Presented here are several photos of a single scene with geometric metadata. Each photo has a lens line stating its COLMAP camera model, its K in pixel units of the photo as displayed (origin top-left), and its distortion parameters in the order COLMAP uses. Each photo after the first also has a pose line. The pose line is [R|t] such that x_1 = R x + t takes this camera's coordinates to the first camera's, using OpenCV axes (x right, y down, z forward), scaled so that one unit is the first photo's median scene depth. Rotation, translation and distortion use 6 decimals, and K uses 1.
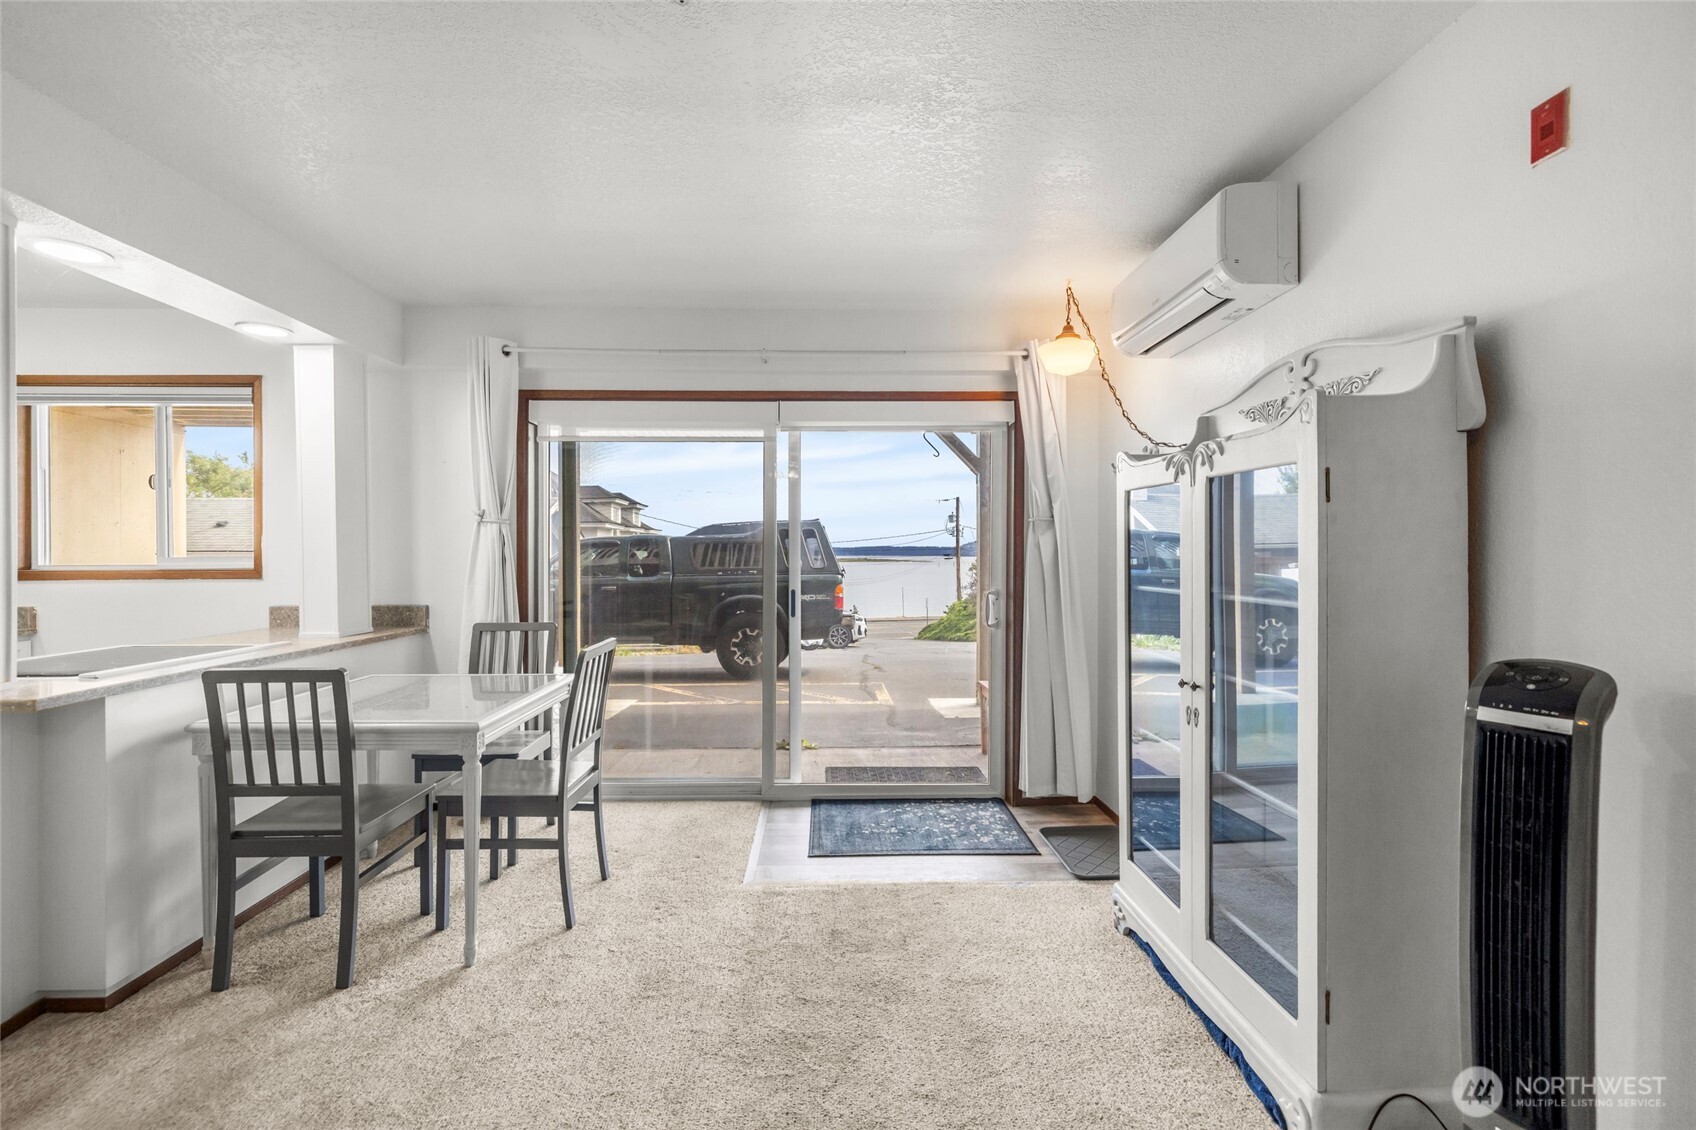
lens RADIAL K [[715.6, 0, 840.3], [0, 715.6, 556.4], [0, 0, 1]] dist [0.000848, -0.000027]
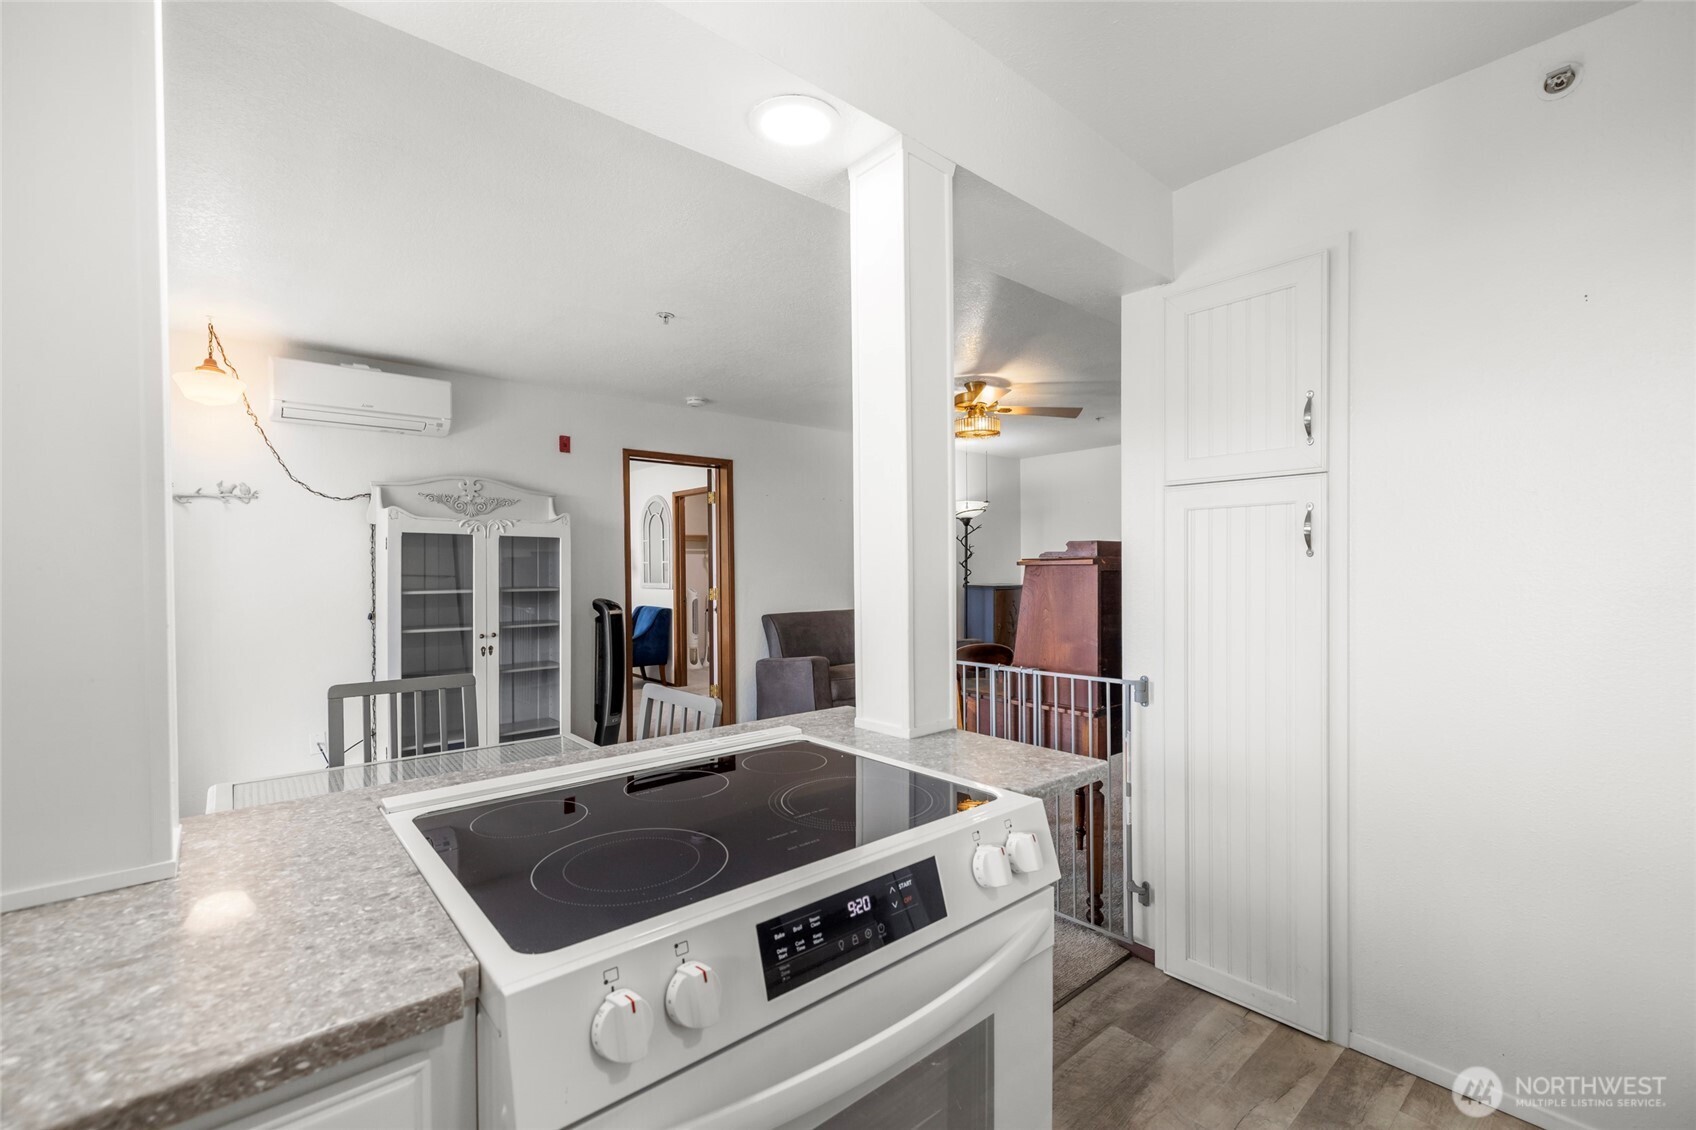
lens RADIAL K [[730.5, 0, 827.8], [0, 730.5, 571.0], [0, 0, 1]] dist [0.000652, 0.000012]
pose [[-0.616270, 0.001214, 0.787534, -1.017737], [0.011701, 0.999903, 0.007614, -0.004358], [-0.787448, 0.013908, -0.616224, 0.876781]]
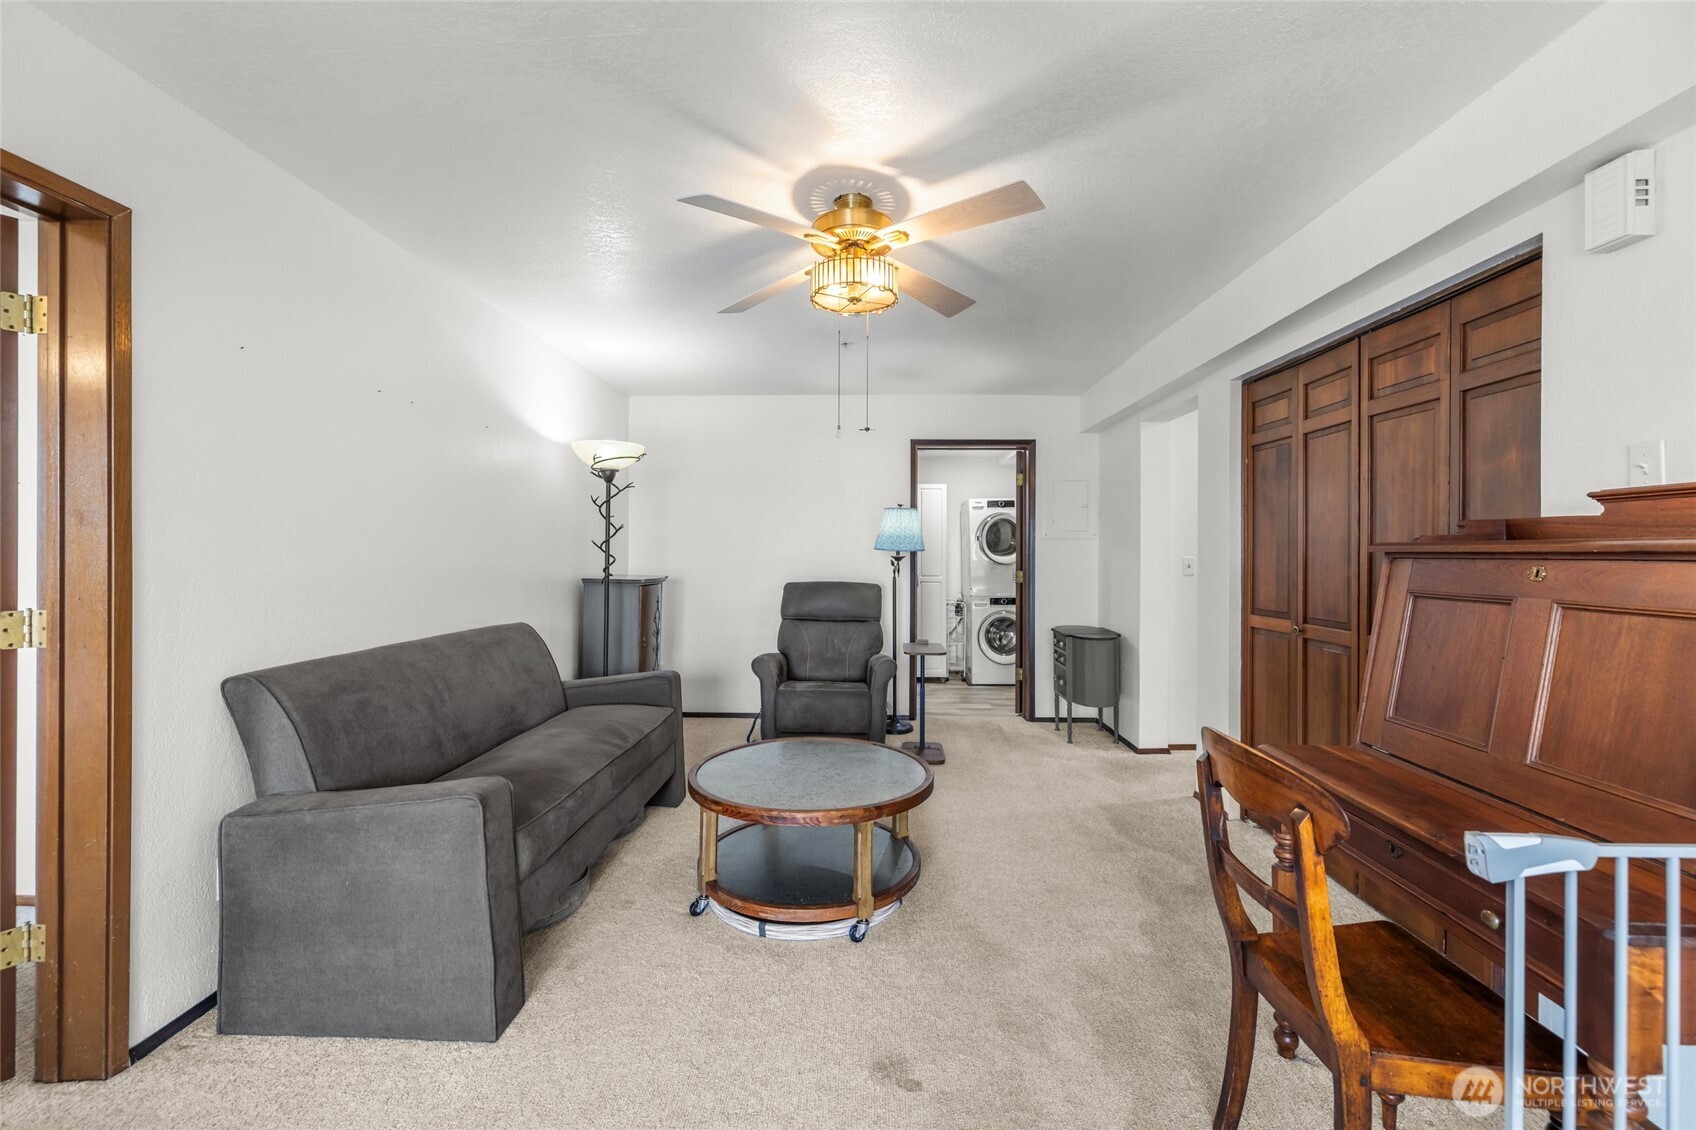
lens RADIAL K [[710.5, 0, 846.5], [0, 710.5, 550.0], [0, 0, 1]] dist [0.001707, 0.000157]
pose [[-0.998070, -0.005012, 0.061891, -0.138347], [-0.004897, 0.999986, 0.002003, -0.001704], [-0.061900, 0.001696, -0.998081, 0.510743]]
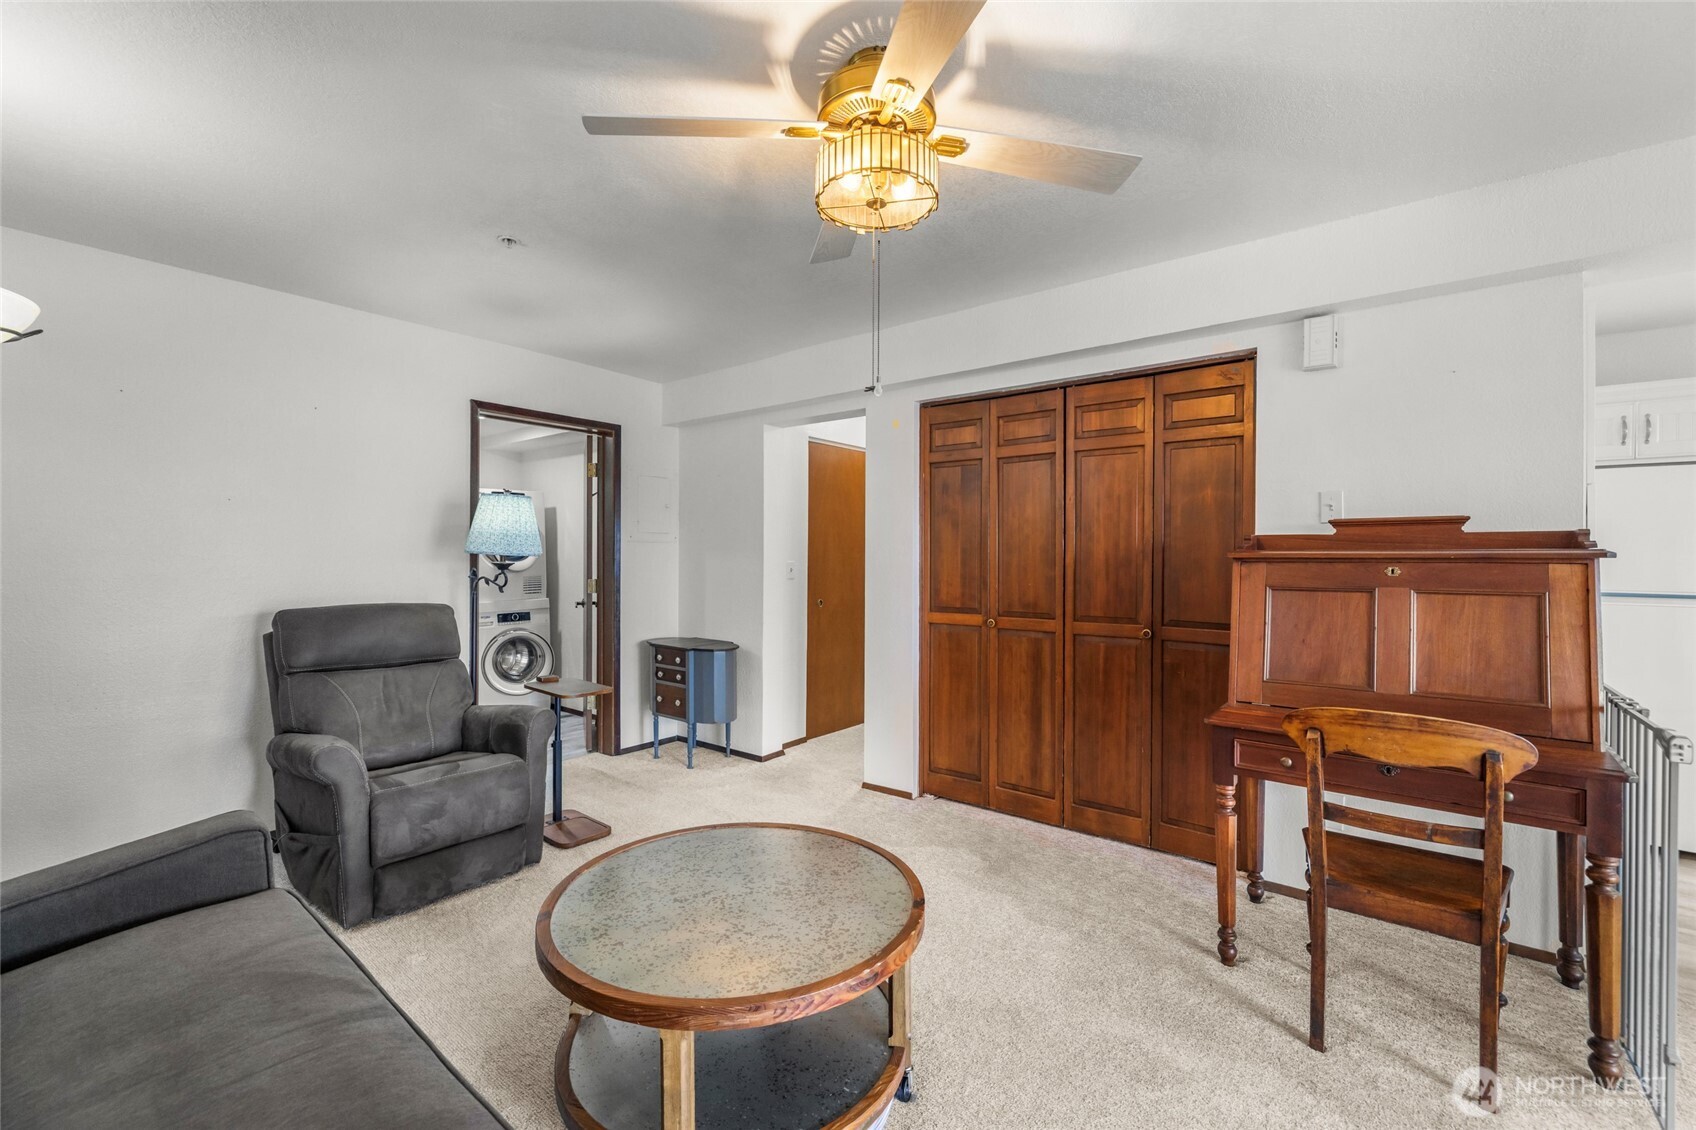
lens RADIAL K [[711.5, 0, 840.4], [0, 711.5, 557.5], [0, 0, 1]] dist [0.001332, -0.000260]
pose [[-0.644494, -0.003527, -0.764601, 0.301791], [-0.007051, 0.999974, 0.001332, 0.000945], [0.764577, 0.006250, -0.644502, 0.105987]]
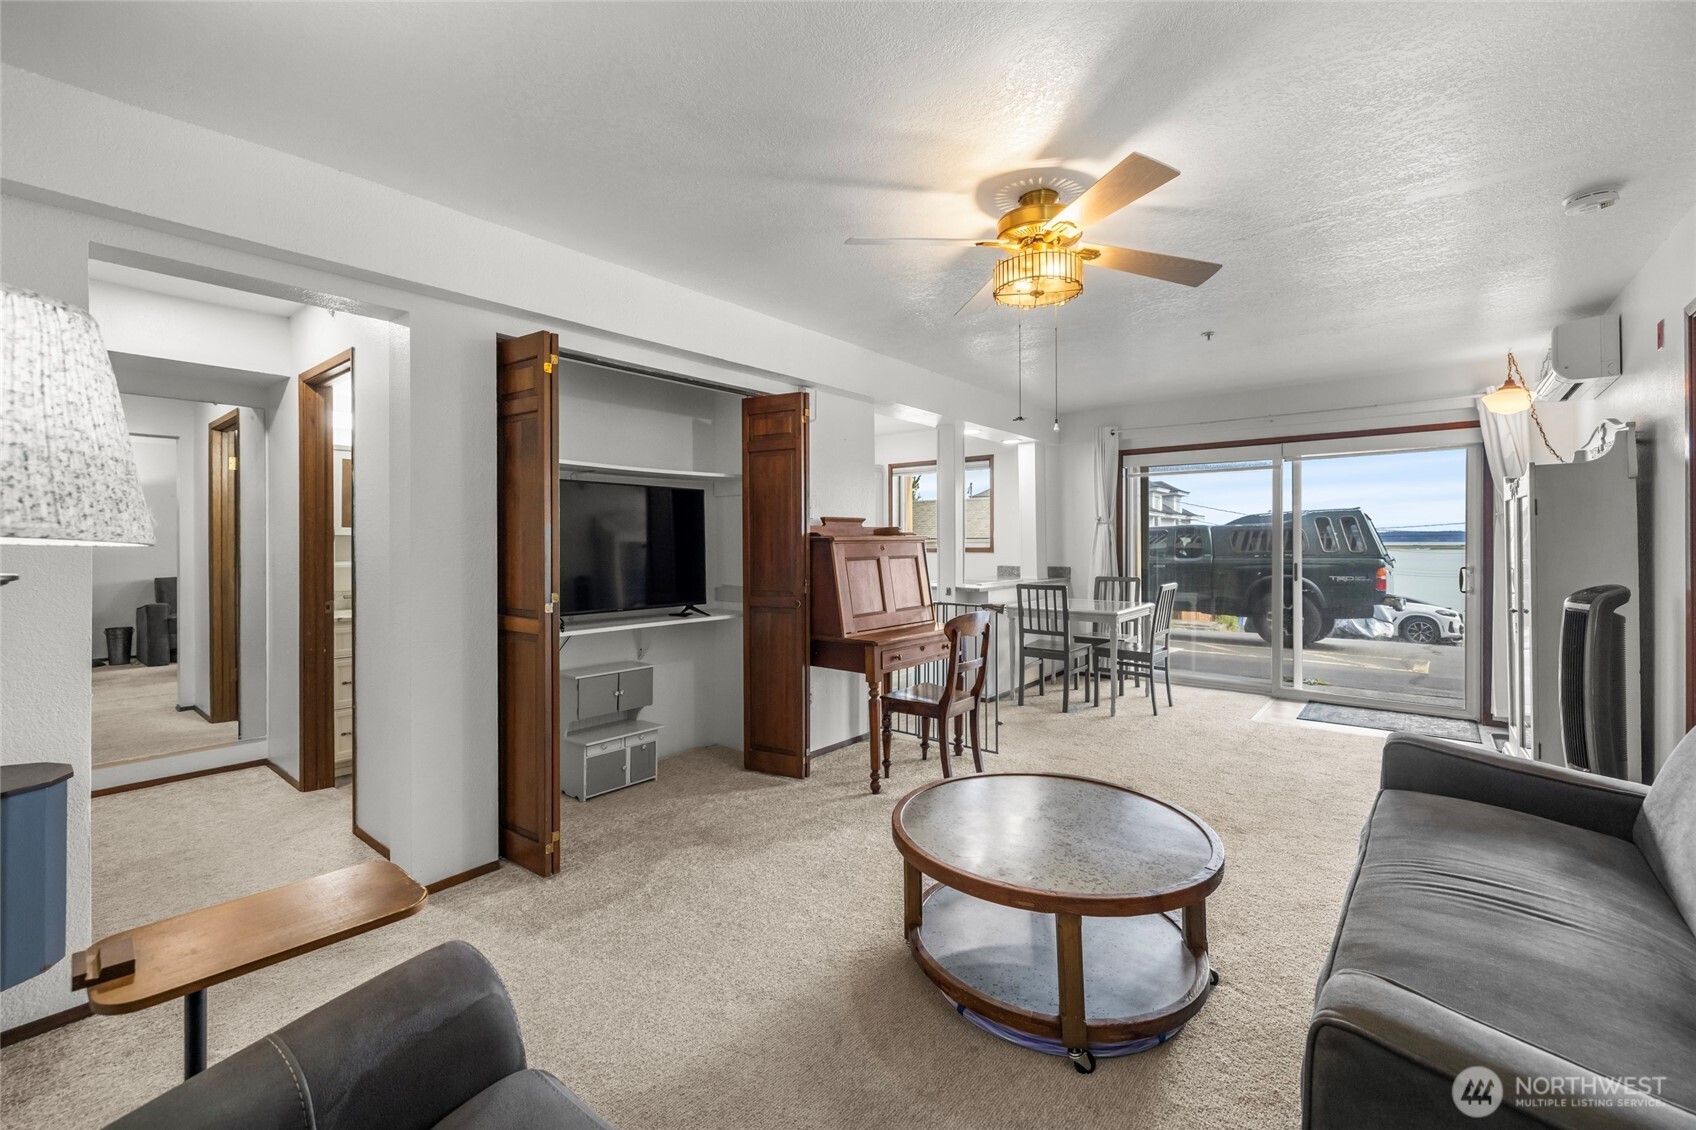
lens RADIAL K [[713.7, 0, 845.9], [0, 713.7, 539.4], [0, 0, 1]] dist [0.000586, -0.000146]
pose [[0.757878, -0.003165, -0.652389, 0.224112], [0.000321, 0.999990, -0.004478, 0.002638], [0.652396, 0.003184, 0.757871, -0.873483]]
